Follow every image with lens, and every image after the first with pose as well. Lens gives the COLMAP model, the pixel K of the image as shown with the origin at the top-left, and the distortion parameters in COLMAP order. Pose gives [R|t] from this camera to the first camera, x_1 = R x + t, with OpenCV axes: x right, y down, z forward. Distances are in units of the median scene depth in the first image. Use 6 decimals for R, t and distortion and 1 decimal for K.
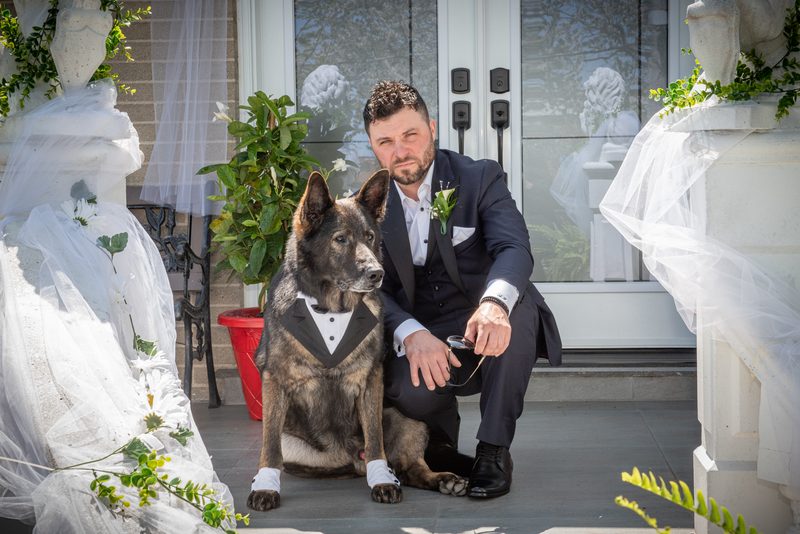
lens RADIAL K [[1496.6, 0, 390.2], [0, 1496.6, 268.2], [0, 0, 1]] dist [0.101137, 0.000000]
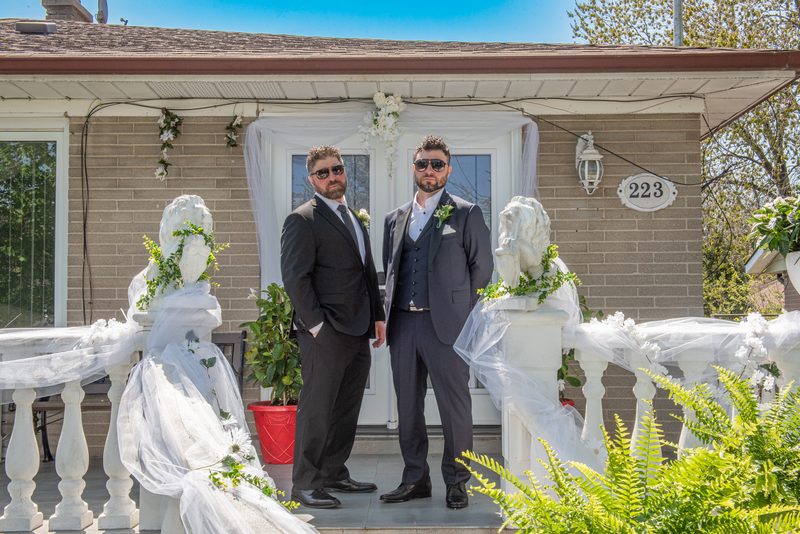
lens RADIAL K [[926.9, 0, 403.5], [0, 926.9, 279.4], [0, 0, 1]] dist [0.033113, 0.000000]
pose [[0.996903, 0.016899, 0.076810, -0.023433], [-0.007984, 0.993342, -0.114925, 0.012798], [-0.078241, 0.113956, 0.990400, -0.231812]]
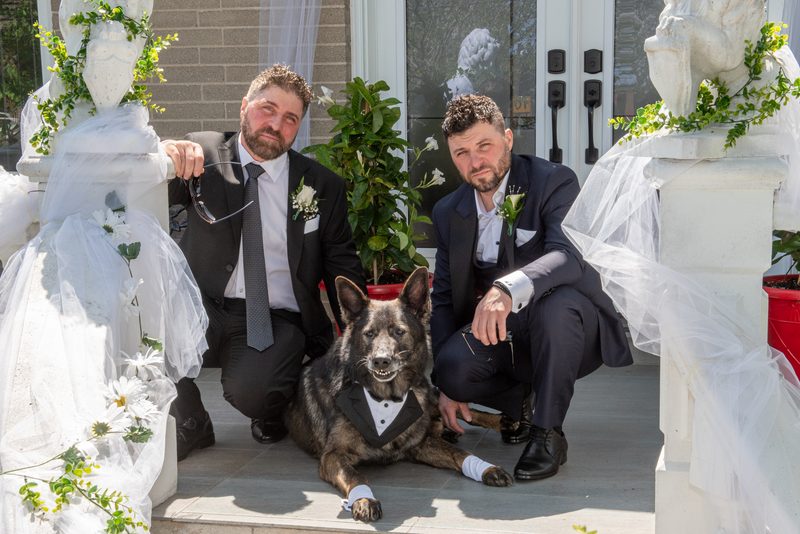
lens RADIAL K [[1369.0, 0, 412.1], [0, 1369.0, 301.7], [0, 0, 1]] dist [0.122879, 0.000000]
pose [[0.984980, 0.030710, -0.169913, 0.198214], [-0.014786, 0.995443, 0.094203, -0.076464], [0.172032, -0.090275, 0.980946, 0.004885]]
